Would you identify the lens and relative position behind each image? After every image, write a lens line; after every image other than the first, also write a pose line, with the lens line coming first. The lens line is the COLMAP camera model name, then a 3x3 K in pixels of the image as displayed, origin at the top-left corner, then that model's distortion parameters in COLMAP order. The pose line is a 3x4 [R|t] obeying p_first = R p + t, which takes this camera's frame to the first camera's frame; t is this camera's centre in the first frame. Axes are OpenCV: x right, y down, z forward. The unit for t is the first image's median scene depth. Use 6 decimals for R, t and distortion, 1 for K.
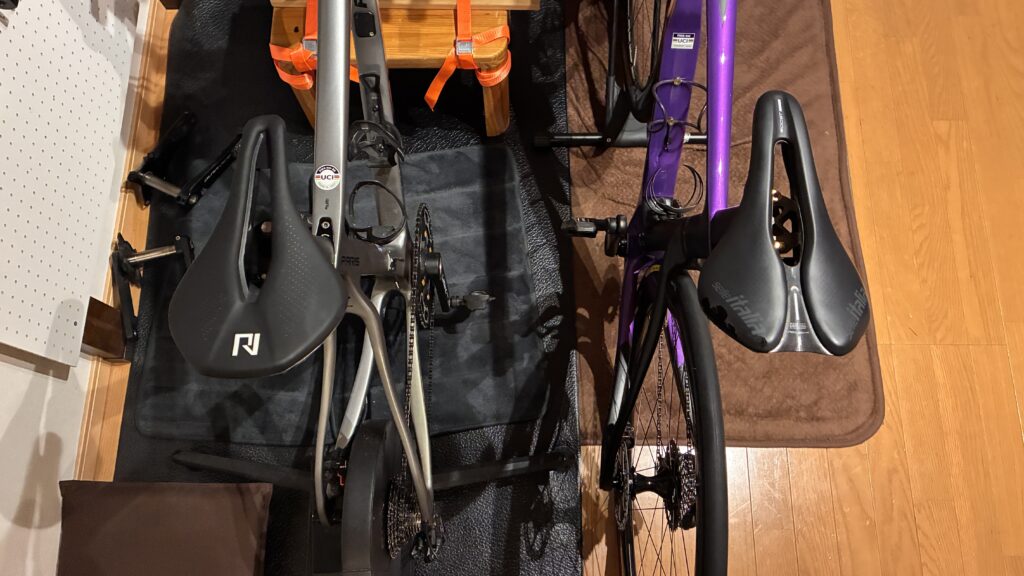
lens RADIAL K [[785.4, 0, 517.8], [0, 785.4, 283.2], [0, 0, 1]] dist [0.011568, 0.003646]
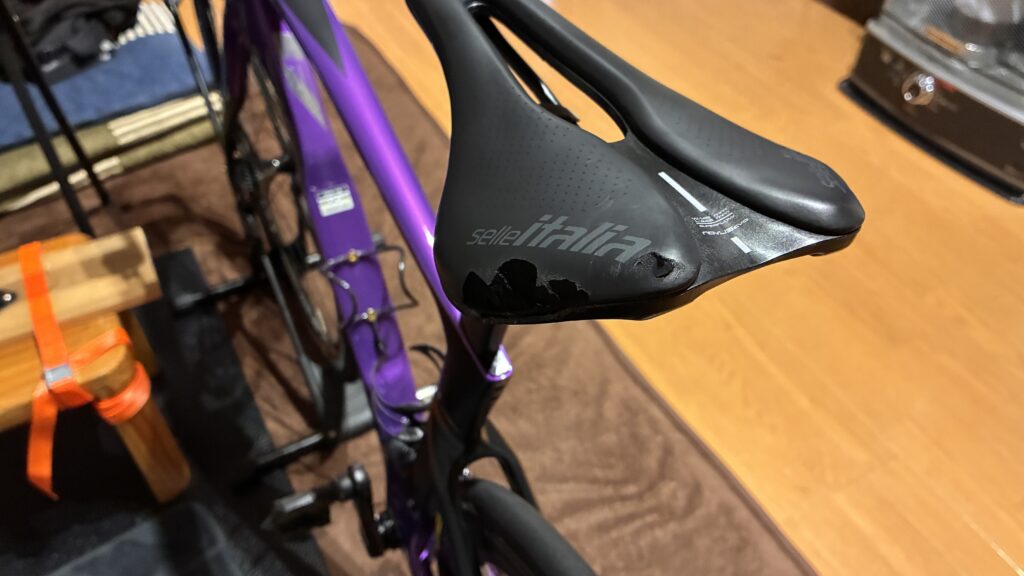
lens RADIAL K [[785.4, 0, 516.2], [0, 785.4, 291.5], [0, 0, 1]] dist [0.011568, 0.003646]
pose [[0.874715, -0.333710, 0.351442, 0.060094], [0.460318, 0.798913, -0.387098, 0.083597], [-0.151593, 0.500375, 0.852434, 0.323397]]
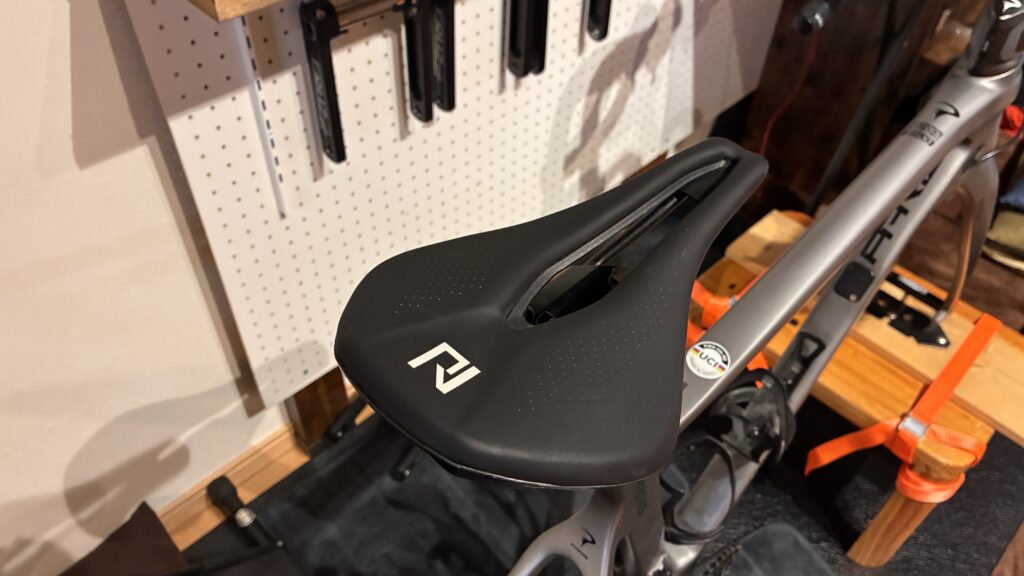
lens RADIAL K [[785.4, 0, 518.5], [0, 785.4, 279.2], [0, 0, 1]] dist [0.011568, 0.003646]
pose [[0.703147, 0.537912, -0.465011, -0.058364], [-0.693447, 0.663369, -0.281199, 0.061949], [0.157214, 0.520184, 0.839459, 0.263810]]
